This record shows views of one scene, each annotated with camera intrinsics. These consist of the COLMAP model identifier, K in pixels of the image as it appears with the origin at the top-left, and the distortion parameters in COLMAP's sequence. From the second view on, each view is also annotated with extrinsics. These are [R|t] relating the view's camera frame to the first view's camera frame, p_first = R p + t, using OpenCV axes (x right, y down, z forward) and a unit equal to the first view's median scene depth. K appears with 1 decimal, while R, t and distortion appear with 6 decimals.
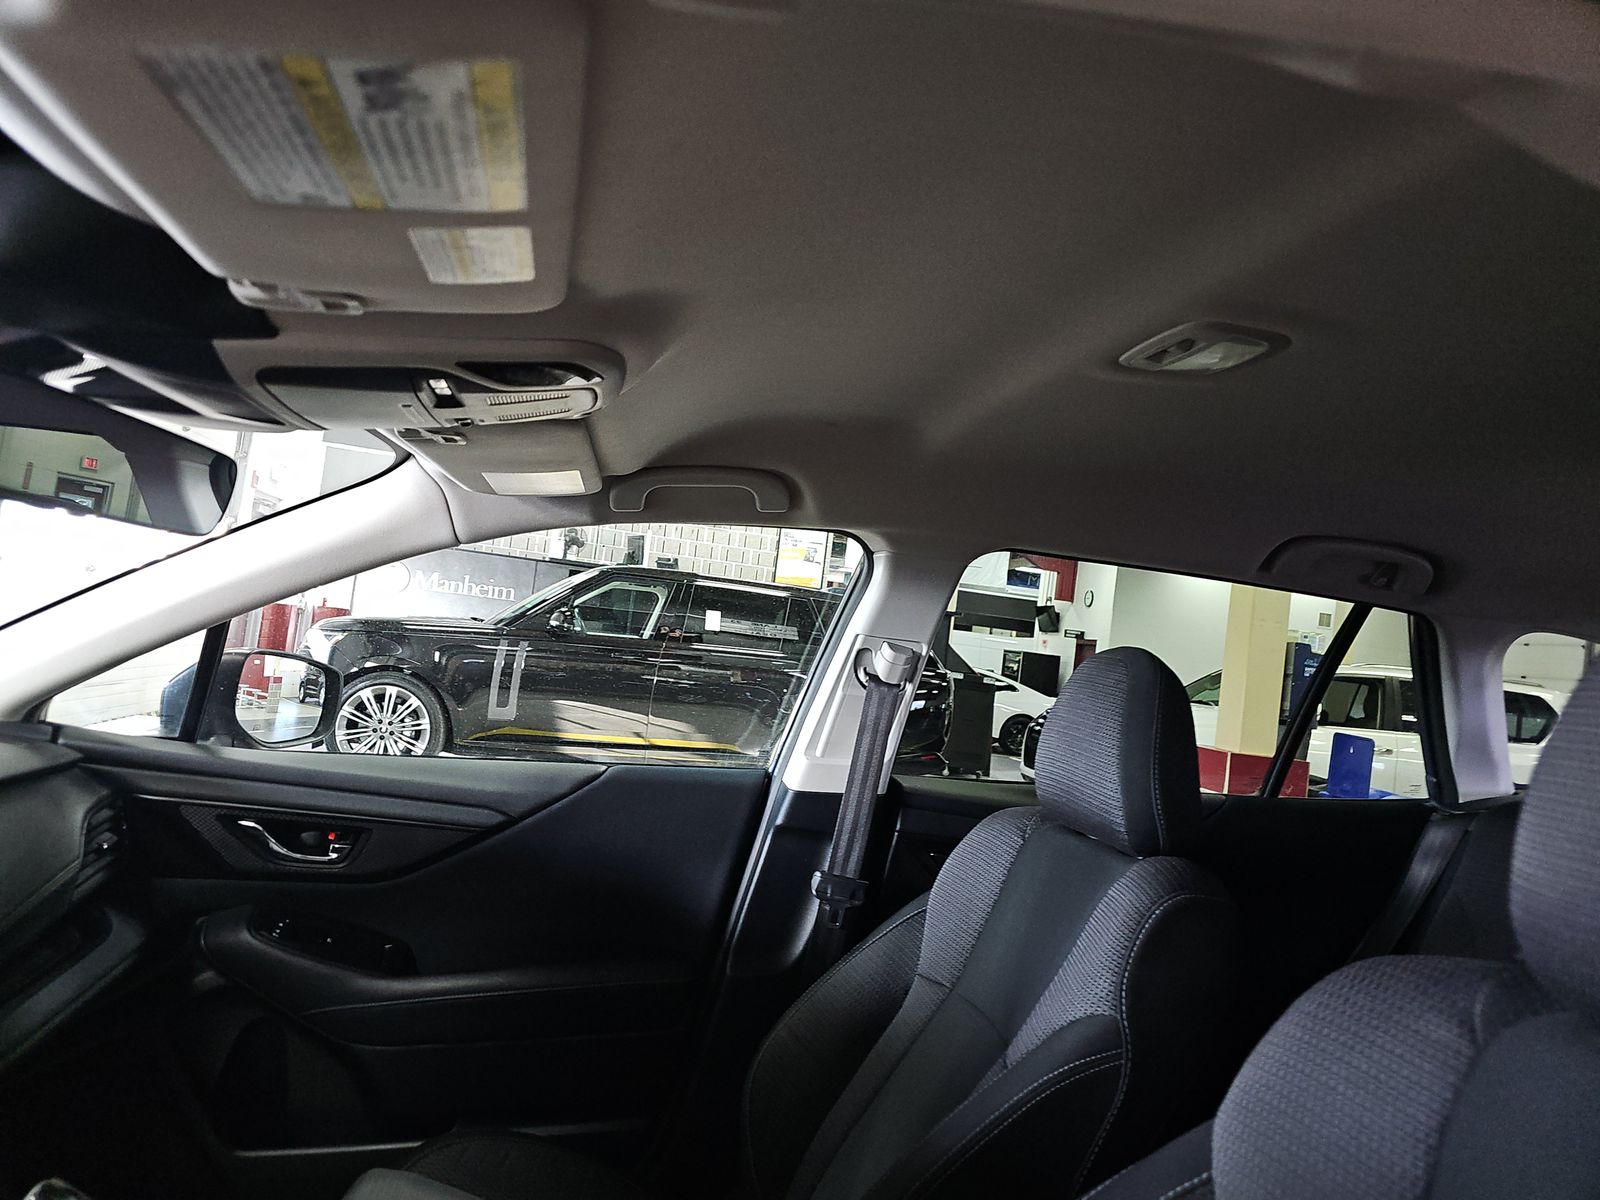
lens RADIAL K [[1063.0, 0, 795.1], [0, 1063.0, 605.8], [0, 0, 1]] dist [0.136475, -0.214274]
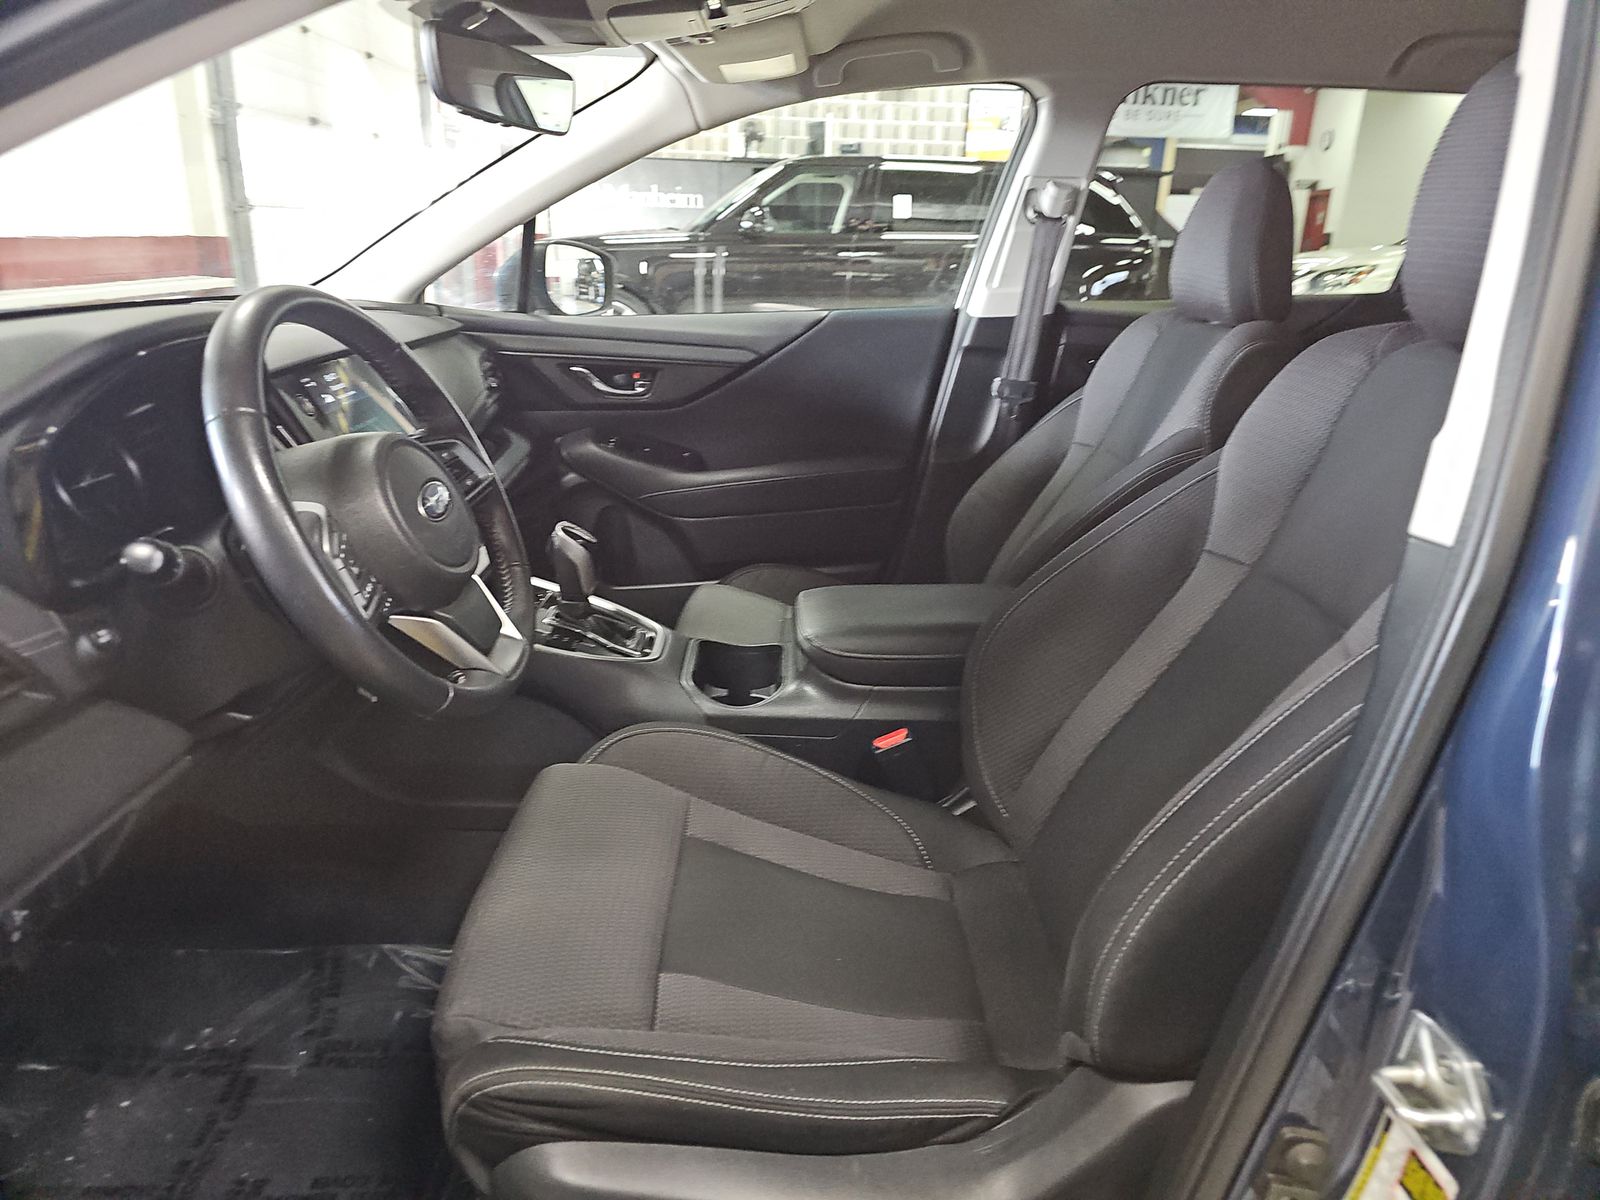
lens RADIAL K [[1066.4, 0, 800.1], [0, 1066.4, 605.7], [0, 0, 1]] dist [0.021767, -0.005111]
pose [[0.981959, -0.029973, -0.186701, 0.018969], [0.094543, 0.932908, 0.347483, 0.032648], [0.163760, -0.358865, 0.918912, -0.300293]]
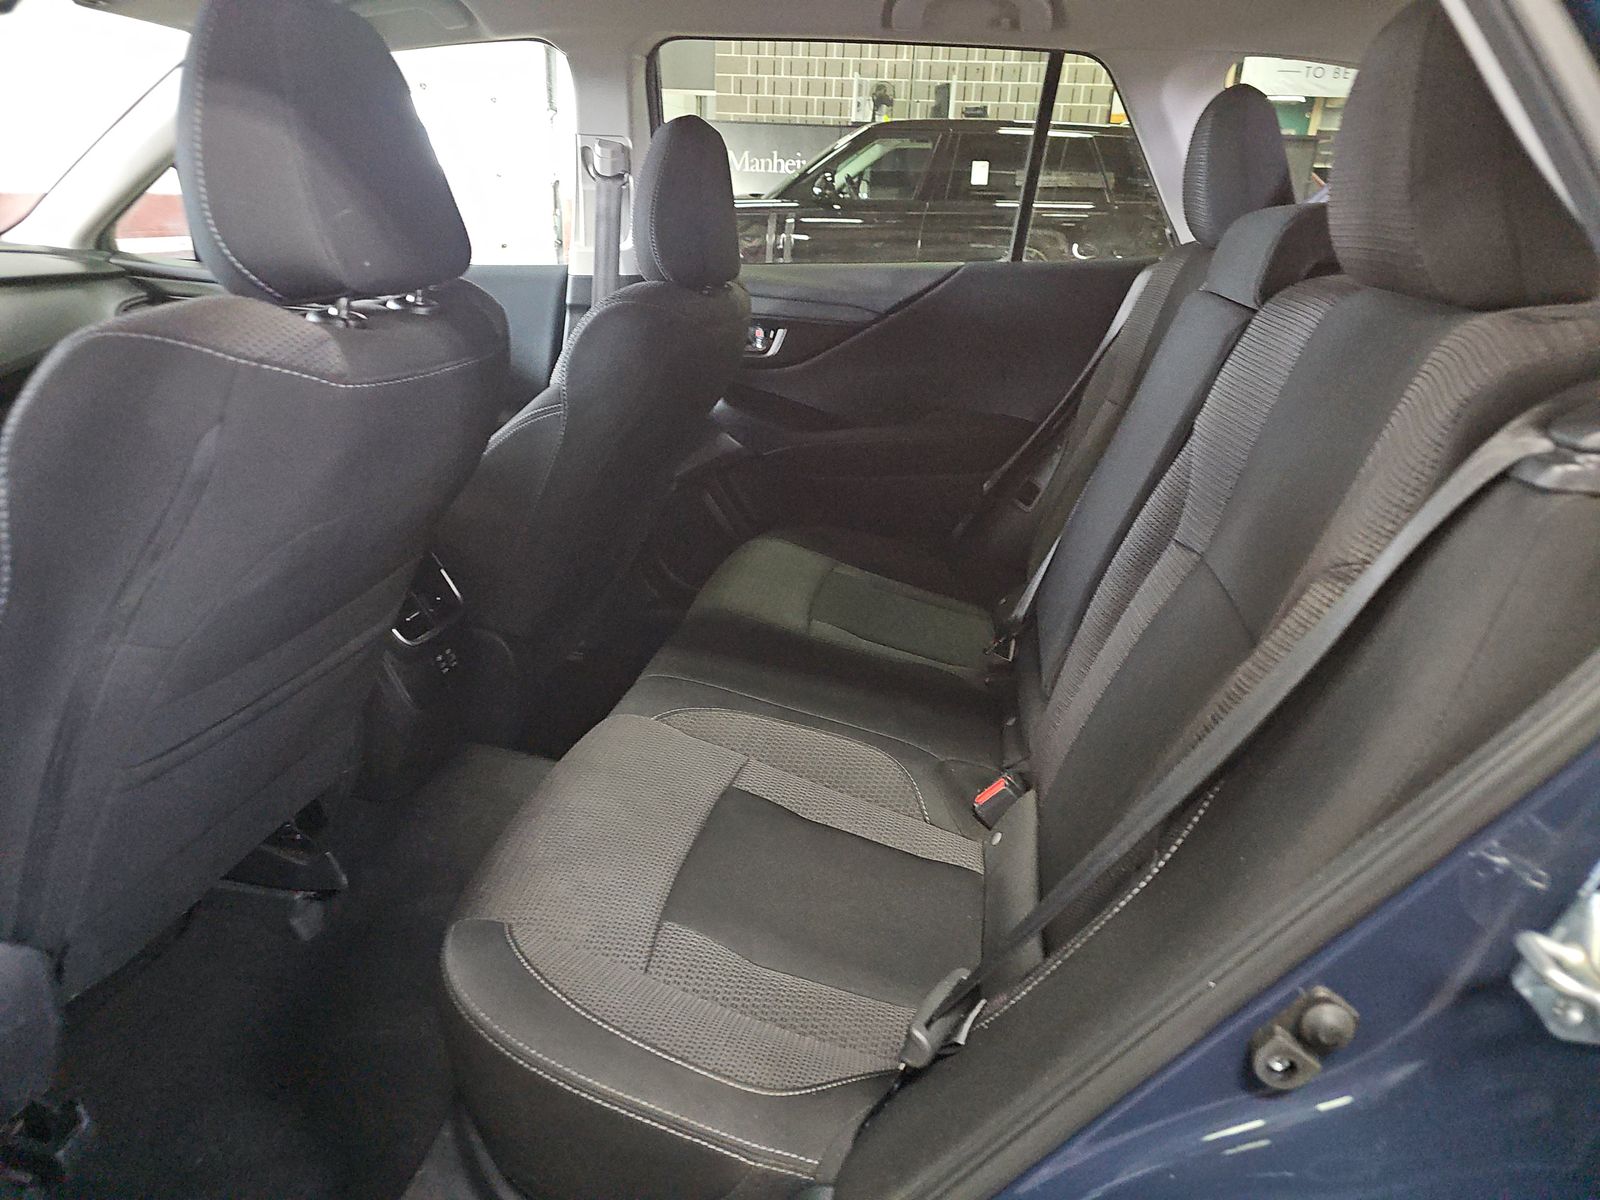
lens RADIAL K [[1063.0, 0, 795.1], [0, 1063.0, 605.8], [0, 0, 1]] dist [0.136475, -0.214274]
pose [[0.937092, 0.042023, -0.346545, 0.708904], [0.088957, 0.931207, 0.353469, 0.107311], [0.337559, -0.362060, 0.868888, -0.183404]]
